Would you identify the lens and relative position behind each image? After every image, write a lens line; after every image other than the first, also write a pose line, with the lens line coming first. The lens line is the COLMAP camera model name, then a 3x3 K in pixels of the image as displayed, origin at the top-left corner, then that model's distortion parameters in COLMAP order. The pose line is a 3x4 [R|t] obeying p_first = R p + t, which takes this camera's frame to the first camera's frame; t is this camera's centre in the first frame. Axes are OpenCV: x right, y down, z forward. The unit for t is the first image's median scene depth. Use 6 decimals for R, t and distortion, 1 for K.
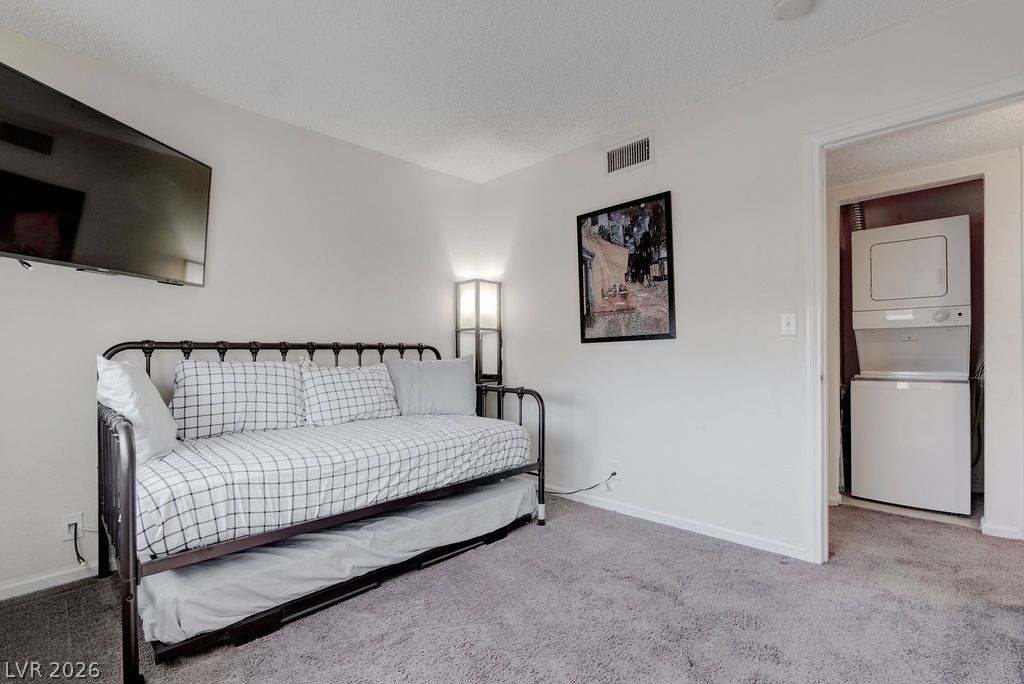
lens RADIAL K [[464.3, 0, 521.8], [0, 464.3, 355.4], [0, 0, 1]] dist [-0.003251, 0.000370]
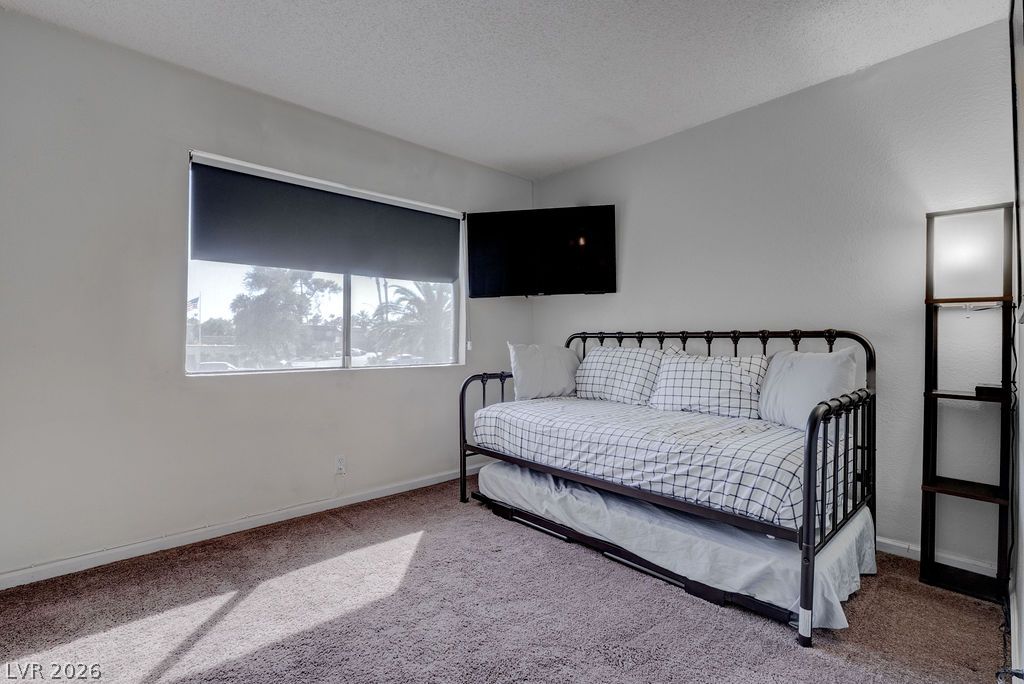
lens RADIAL K [[472.9, 0, 512.9], [0, 472.9, 342.3], [0, 0, 1]] dist [-0.009588, 0.001233]
pose [[-0.047399, 0.007456, -0.998848, 0.738218], [-0.011782, 0.999898, 0.008023, -0.008365], [0.998807, 0.012149, -0.047306, 0.770929]]
